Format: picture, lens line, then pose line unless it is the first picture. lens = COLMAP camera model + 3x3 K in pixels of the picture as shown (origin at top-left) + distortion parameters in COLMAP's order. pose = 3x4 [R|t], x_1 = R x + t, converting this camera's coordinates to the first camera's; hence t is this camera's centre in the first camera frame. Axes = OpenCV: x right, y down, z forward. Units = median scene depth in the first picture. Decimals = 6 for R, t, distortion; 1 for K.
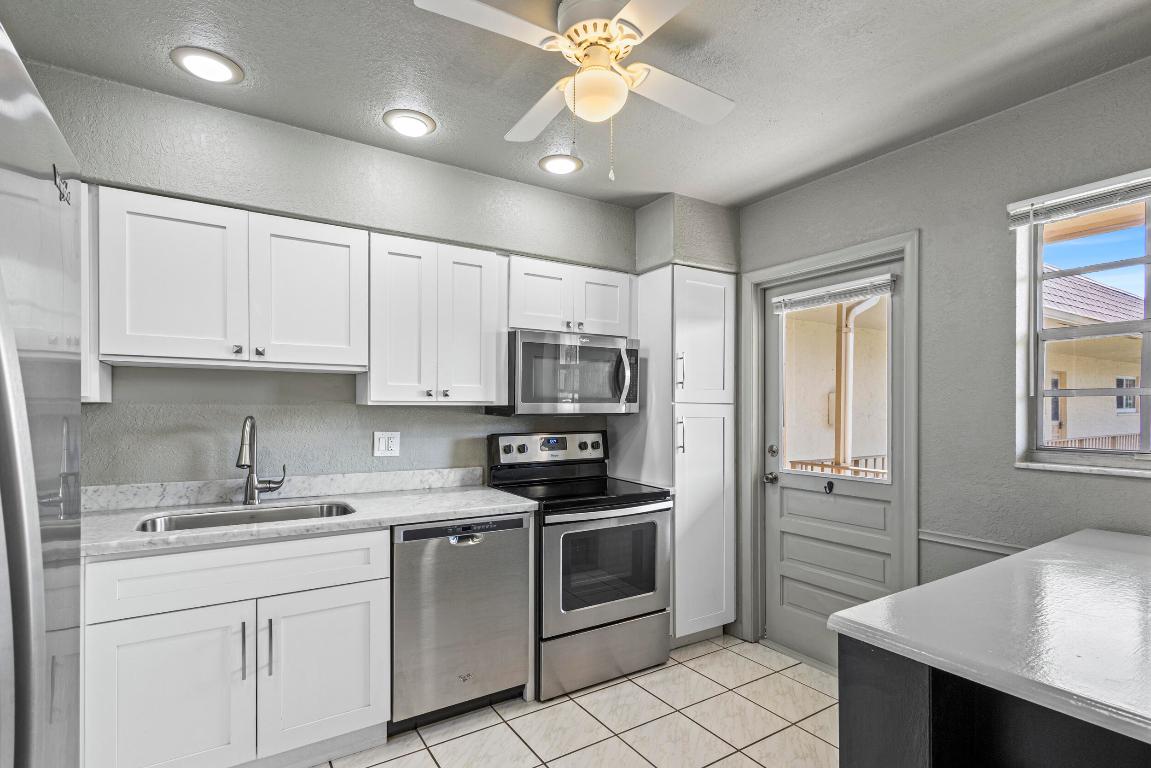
lens RADIAL K [[560.3, 0, 575.5], [0, 560.3, 384.0], [0, 0, 1]] dist [0.000013, -0.000074]
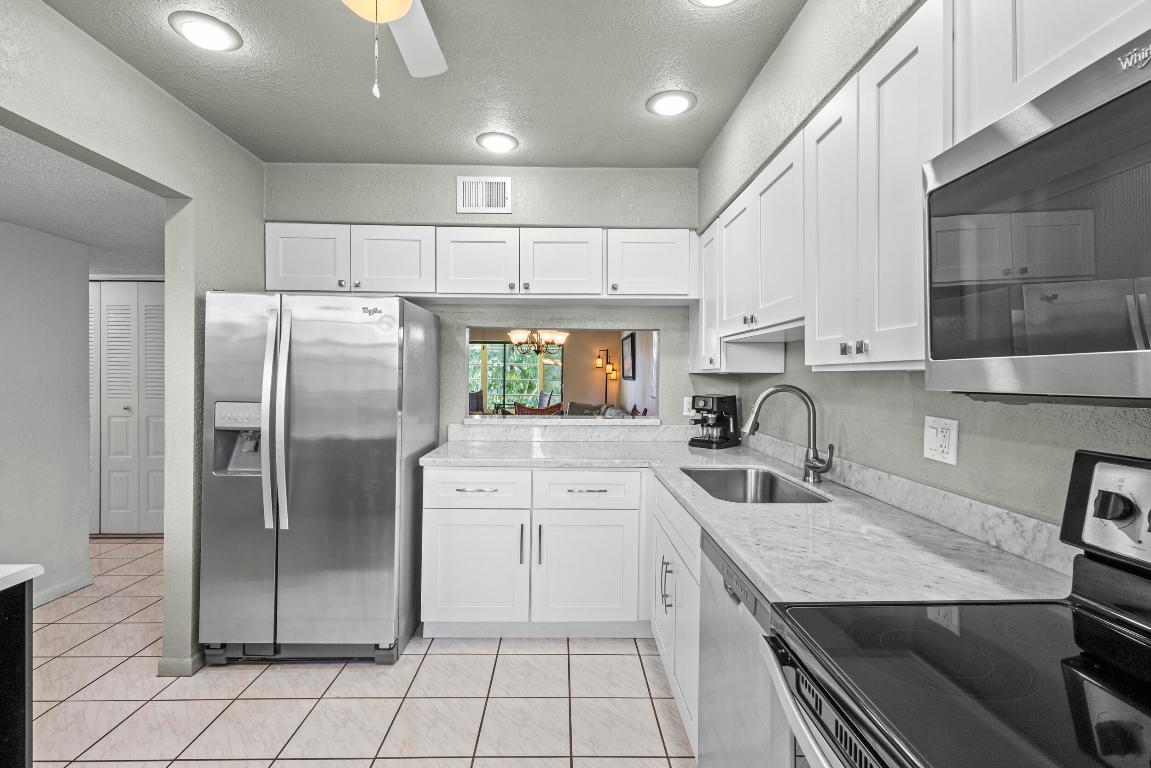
lens RADIAL K [[560.3, 0, 575.5], [0, 560.3, 384.0], [0, 0, 1]] dist [0.000013, -0.000074]
pose [[-0.523984, 0.012554, -0.851636, 0.353780], [0.032028, 0.999475, -0.004973, 0.045869], [0.851126, -0.029882, -0.524110, 1.054943]]
